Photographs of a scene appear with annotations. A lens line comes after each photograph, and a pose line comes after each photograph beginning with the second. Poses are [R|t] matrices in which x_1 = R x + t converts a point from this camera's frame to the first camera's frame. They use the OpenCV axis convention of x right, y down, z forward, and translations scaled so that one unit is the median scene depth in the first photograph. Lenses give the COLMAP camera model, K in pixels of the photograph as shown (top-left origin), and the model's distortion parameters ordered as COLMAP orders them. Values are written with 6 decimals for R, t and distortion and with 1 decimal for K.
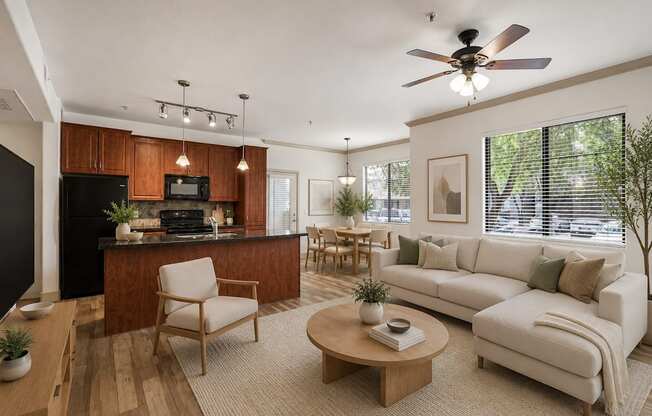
lens RADIAL K [[303.1, 0, 324.4], [0, 303.1, 203.7], [0, 0, 1]] dist [0.000005, 0.000424]
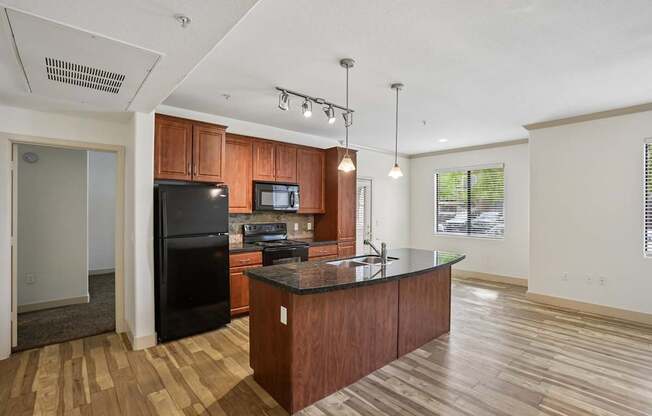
lens RADIAL K [[313.5, 0, 350.9], [0, 313.5, 212.1], [0, 0, 1]] dist [-0.001638, -0.000088]
pose [[0.997394, 0.002315, 0.072110, -0.370872], [-0.002821, 0.999972, 0.006915, -0.022224], [-0.072092, -0.007100, 0.997373, 0.154422]]
